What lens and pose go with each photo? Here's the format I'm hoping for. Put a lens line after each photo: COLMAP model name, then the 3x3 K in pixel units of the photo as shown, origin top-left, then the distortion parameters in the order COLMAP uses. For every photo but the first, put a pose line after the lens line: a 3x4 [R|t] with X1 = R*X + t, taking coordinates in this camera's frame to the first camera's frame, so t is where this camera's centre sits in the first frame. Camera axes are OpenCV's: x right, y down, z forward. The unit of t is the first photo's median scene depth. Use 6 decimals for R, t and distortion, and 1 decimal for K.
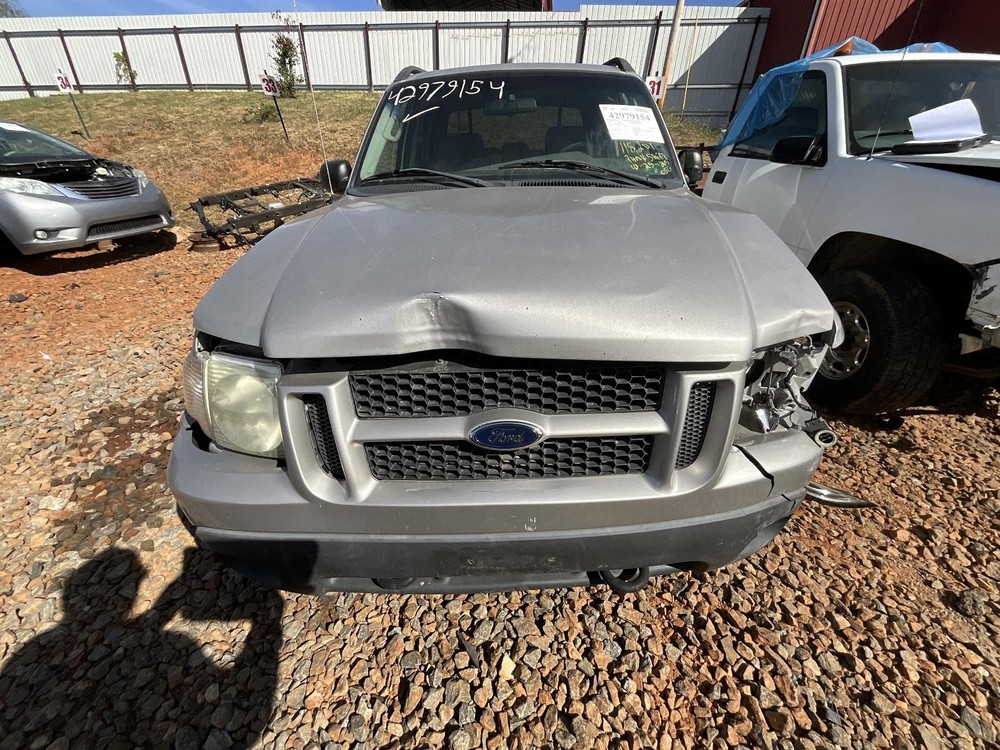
lens RADIAL K [[412.0, 0, 500.0], [0, 412.0, 375.0], [0, 0, 1]] dist [-0.008291, -0.000144]
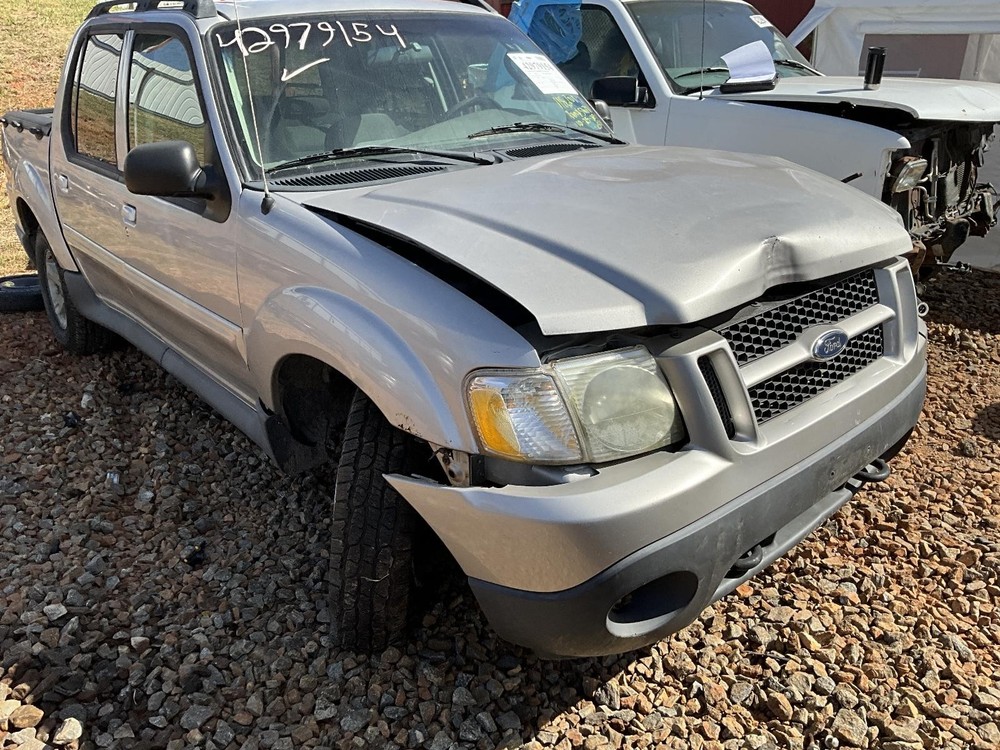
lens RADIAL K [[851.9, 0, 500.0], [0, 851.9, 375.0], [0, 0, 1]] dist [0.124231, -0.302712]
pose [[0.739734, -0.244812, 0.626786, -0.964723], [0.348266, 0.936300, -0.045321, 0.004069], [-0.575765, 0.251814, 0.777872, -0.148894]]
